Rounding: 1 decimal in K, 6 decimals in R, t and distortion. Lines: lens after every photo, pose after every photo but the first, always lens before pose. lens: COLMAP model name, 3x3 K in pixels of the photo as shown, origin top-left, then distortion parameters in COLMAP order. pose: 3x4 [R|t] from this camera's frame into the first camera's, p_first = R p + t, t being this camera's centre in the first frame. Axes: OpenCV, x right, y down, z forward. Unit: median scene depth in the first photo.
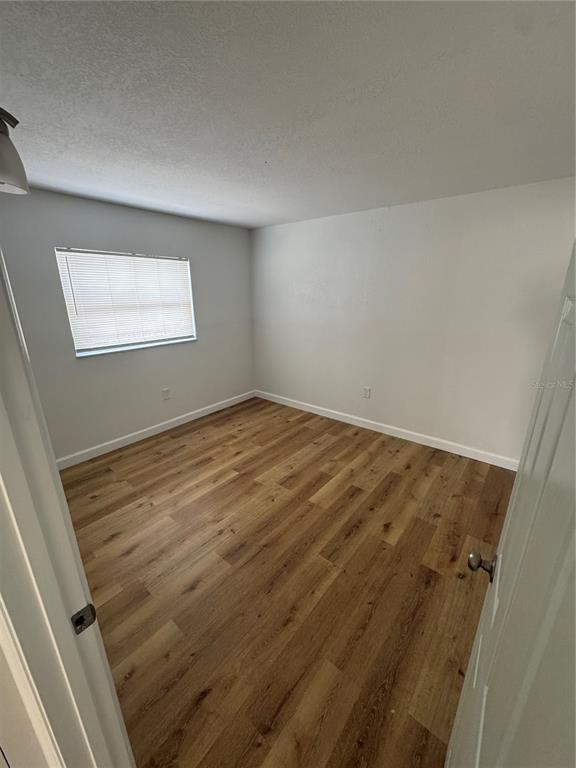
lens RADIAL K [[306.7, 0, 288.0], [0, 306.7, 384.0], [0, 0, 1]] dist [-0.000970, 0.000100]
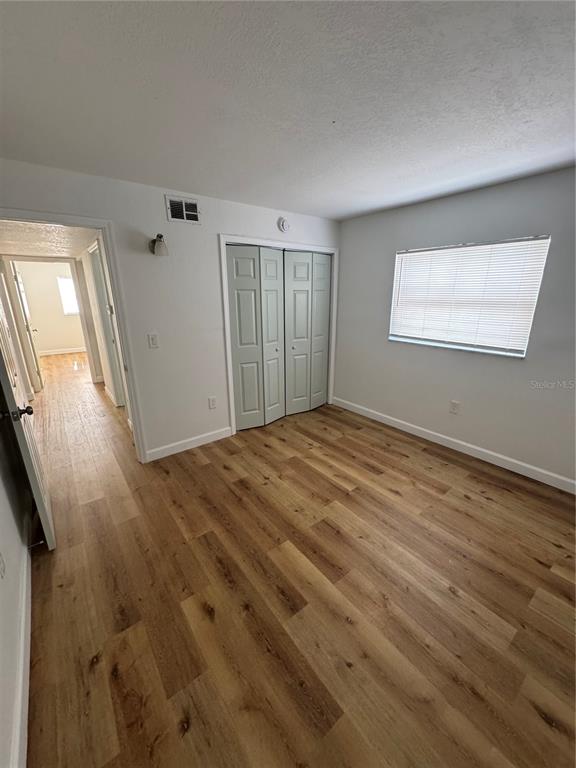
lens RADIAL K [[306.7, 0, 288.0], [0, 306.7, 384.0], [0, 0, 1]] dist [-0.000970, 0.000100]
pose [[-0.230098, 0.284976, -0.930507, 0.624622], [-0.282041, 0.895599, 0.344029, -0.242354], [0.931401, 0.341601, -0.125701, 0.847895]]
